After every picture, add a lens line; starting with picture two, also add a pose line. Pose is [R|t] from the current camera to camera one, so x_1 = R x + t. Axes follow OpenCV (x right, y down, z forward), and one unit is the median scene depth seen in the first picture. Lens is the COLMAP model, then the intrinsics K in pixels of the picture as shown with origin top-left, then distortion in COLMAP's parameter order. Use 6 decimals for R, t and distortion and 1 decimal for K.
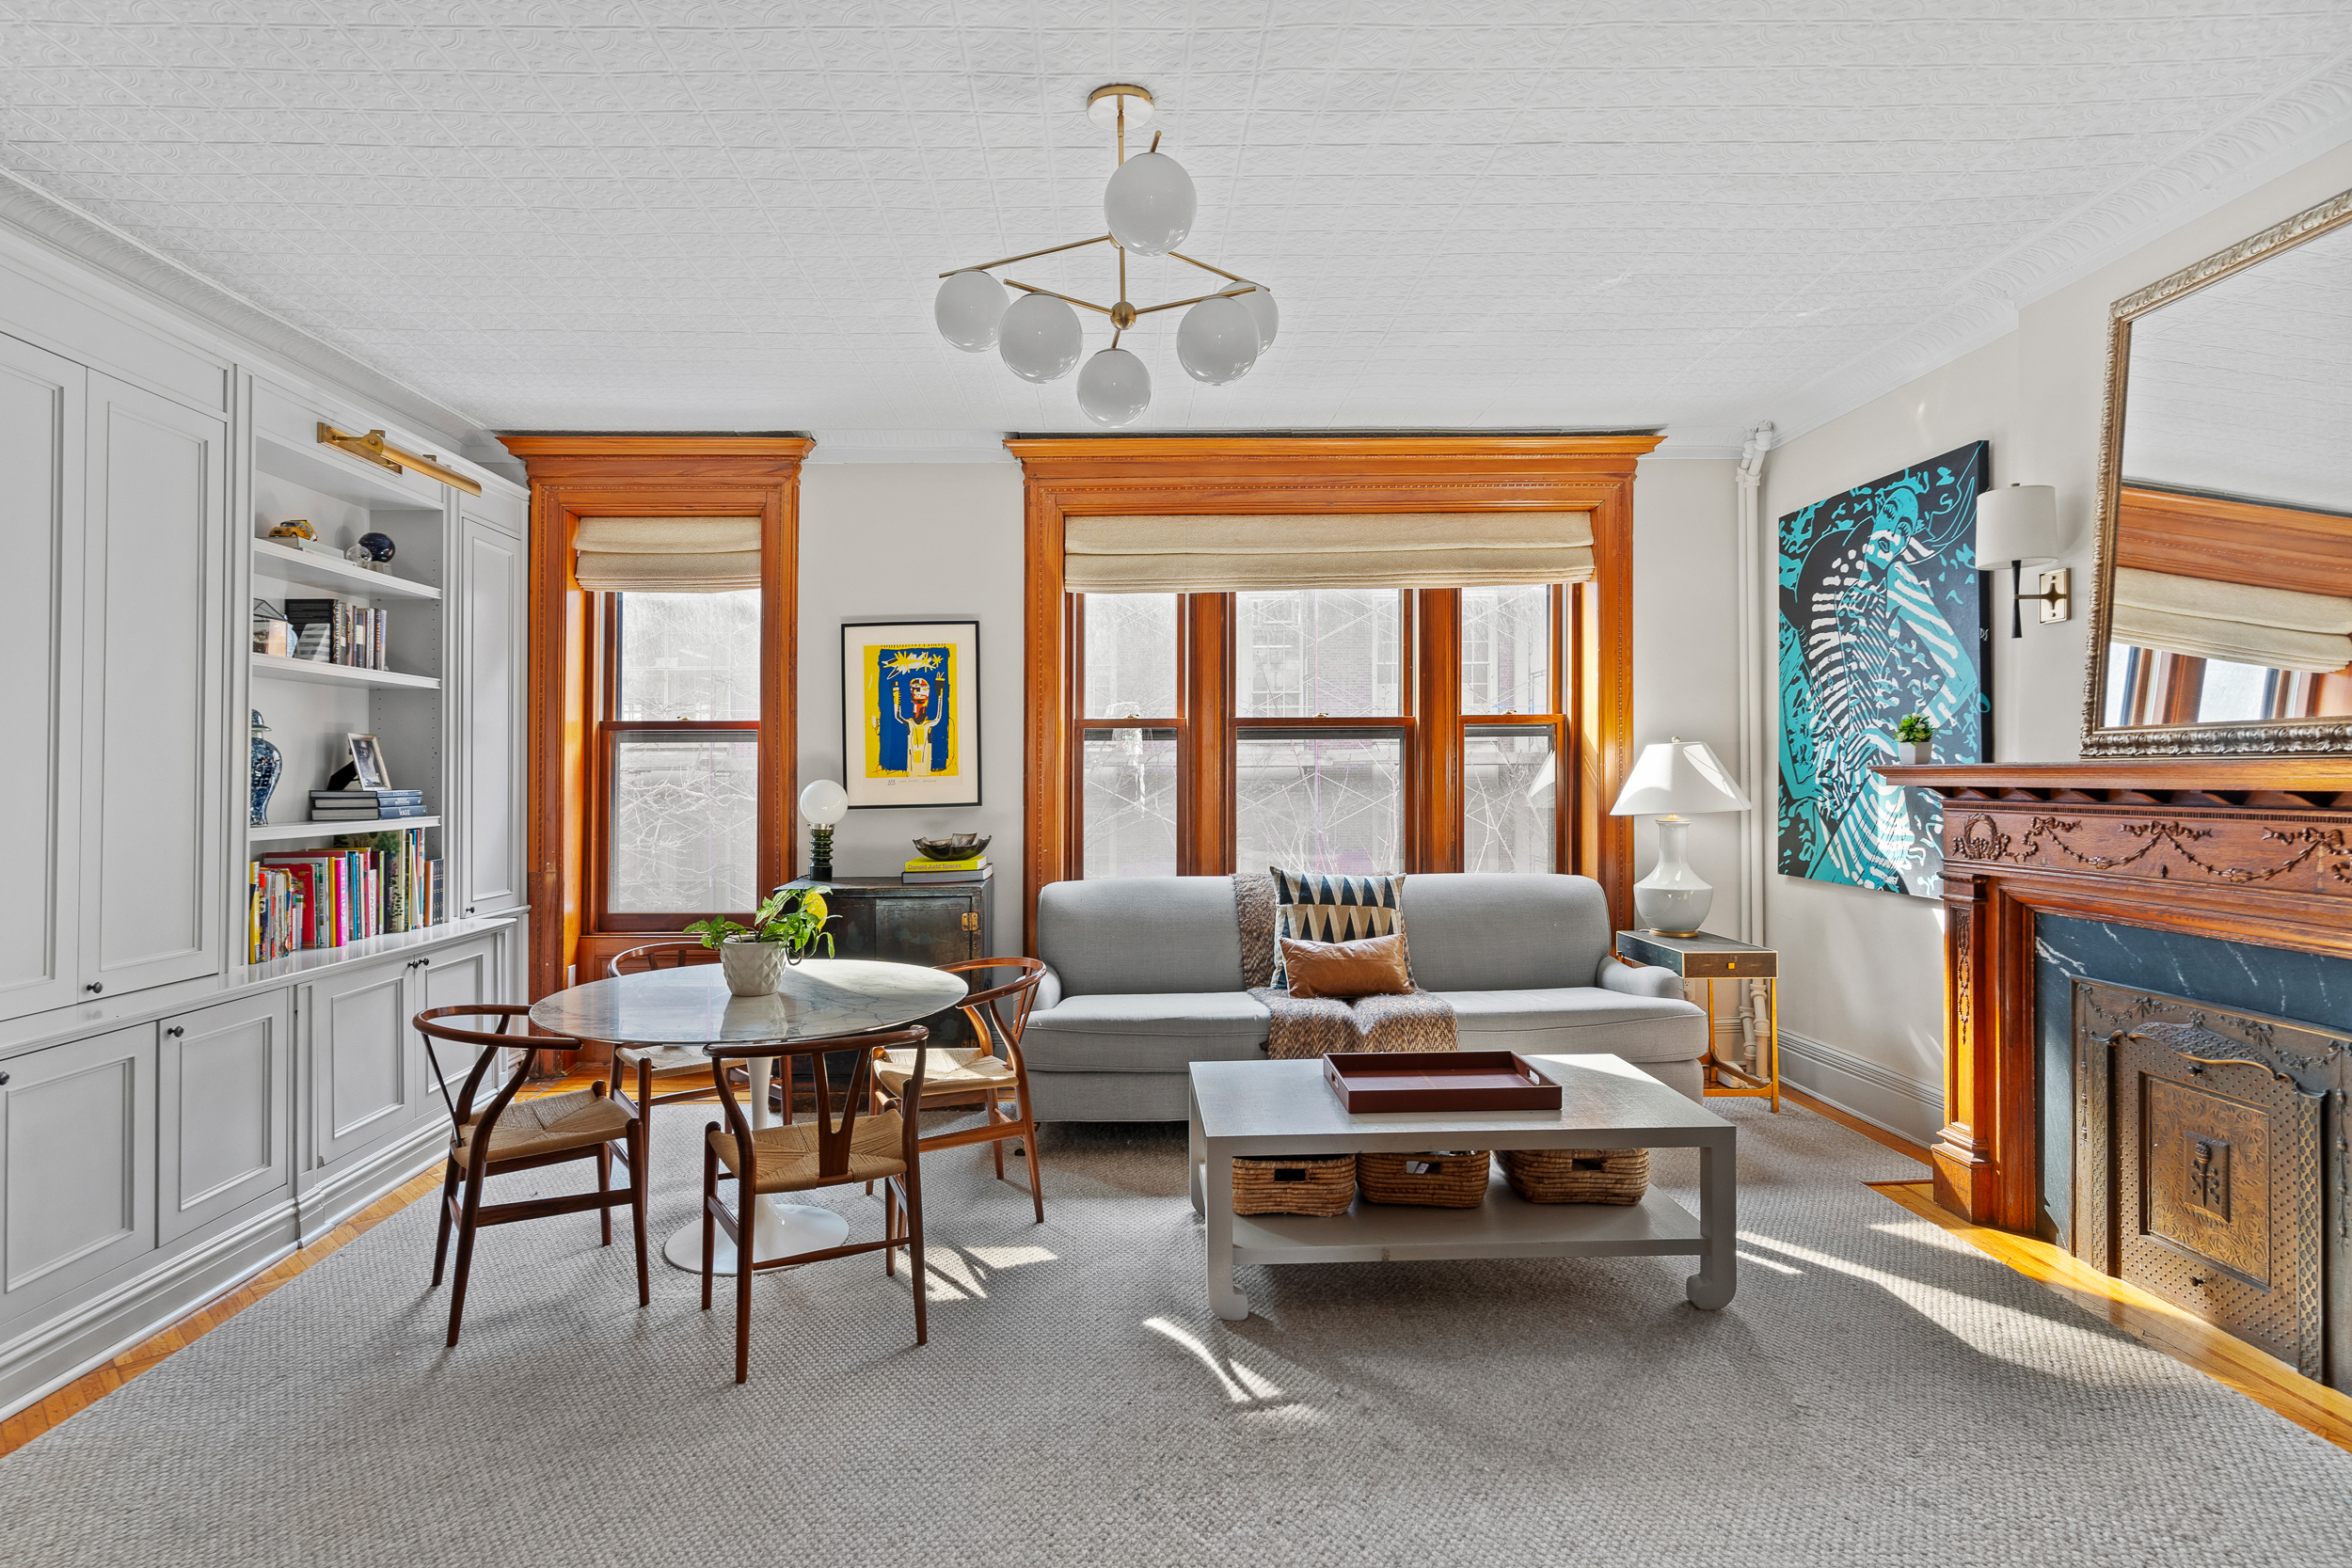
lens RADIAL K [[1275.0, 0, 1172.7], [0, 1275.0, 765.0], [0, 0, 1]] dist [0.000945, 0.000605]
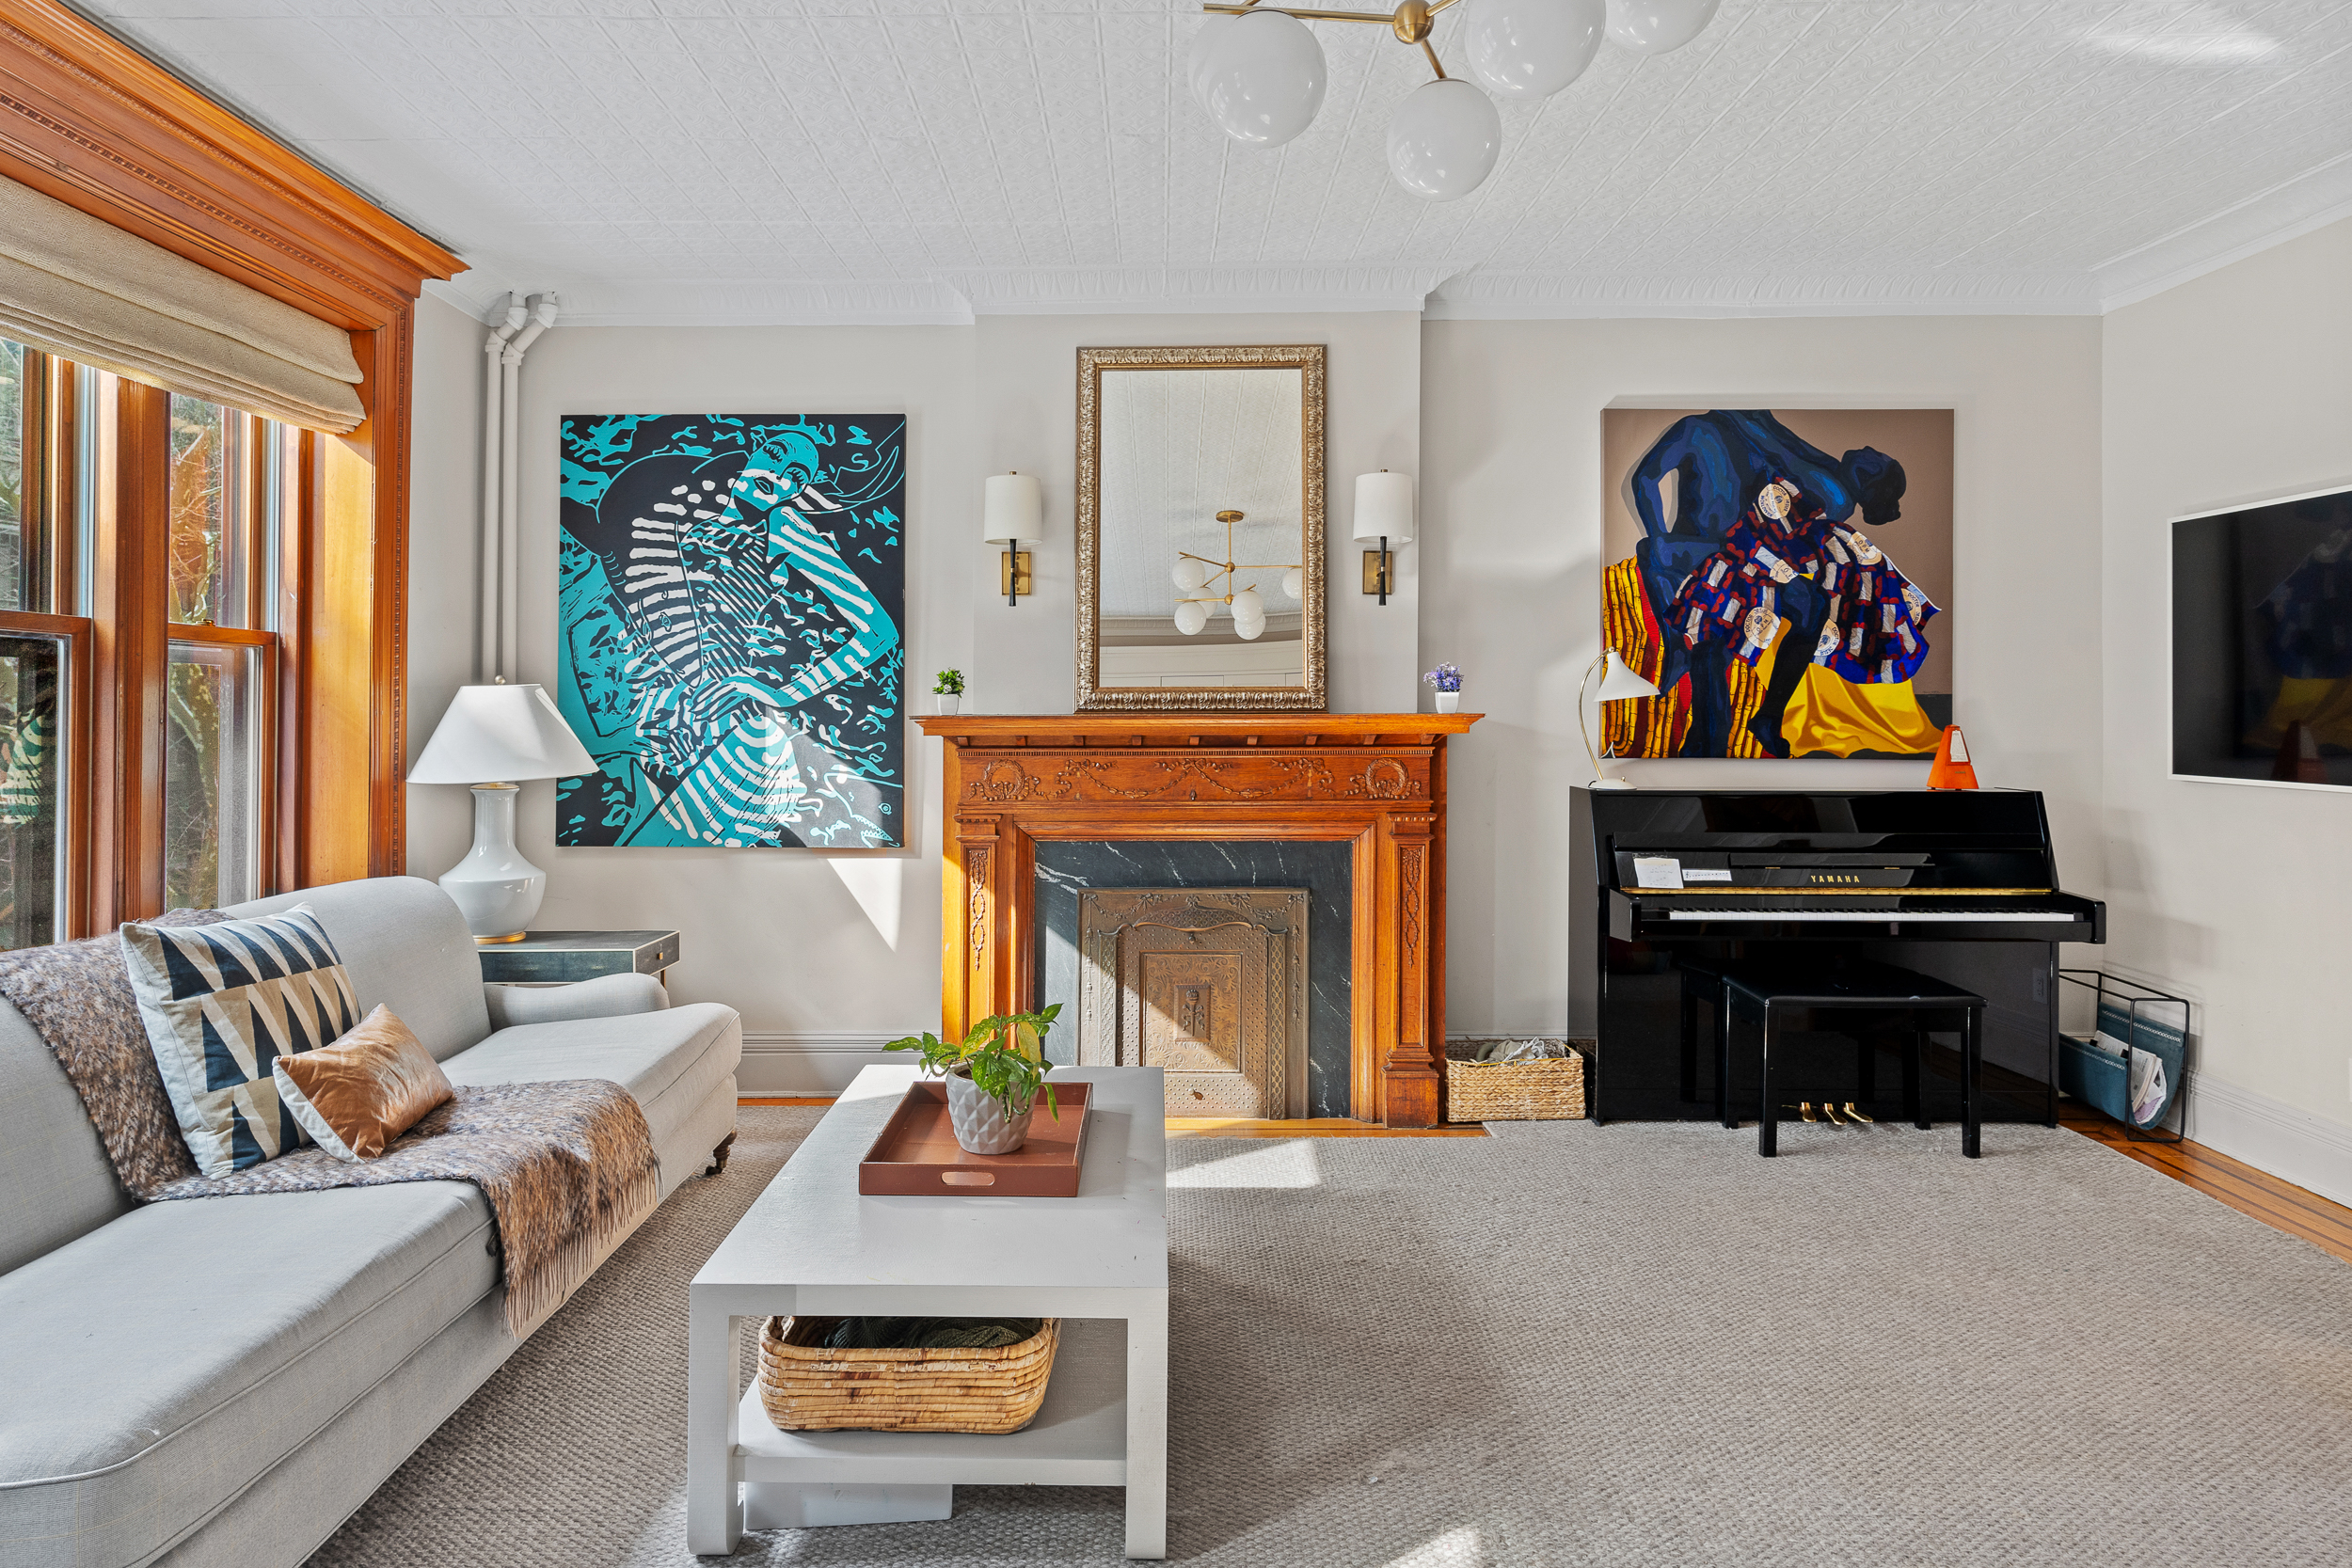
lens RADIAL K [[1337.7, 0, 1168.1], [0, 1337.7, 734.2], [0, 0, 1]] dist [0.003323, 0.000255]
pose [[0.030610, -0.007366, 0.999504, -0.423820], [-0.005188, 0.999958, 0.007528, 0.004730], [-0.999518, -0.005416, 0.030571, 0.645350]]
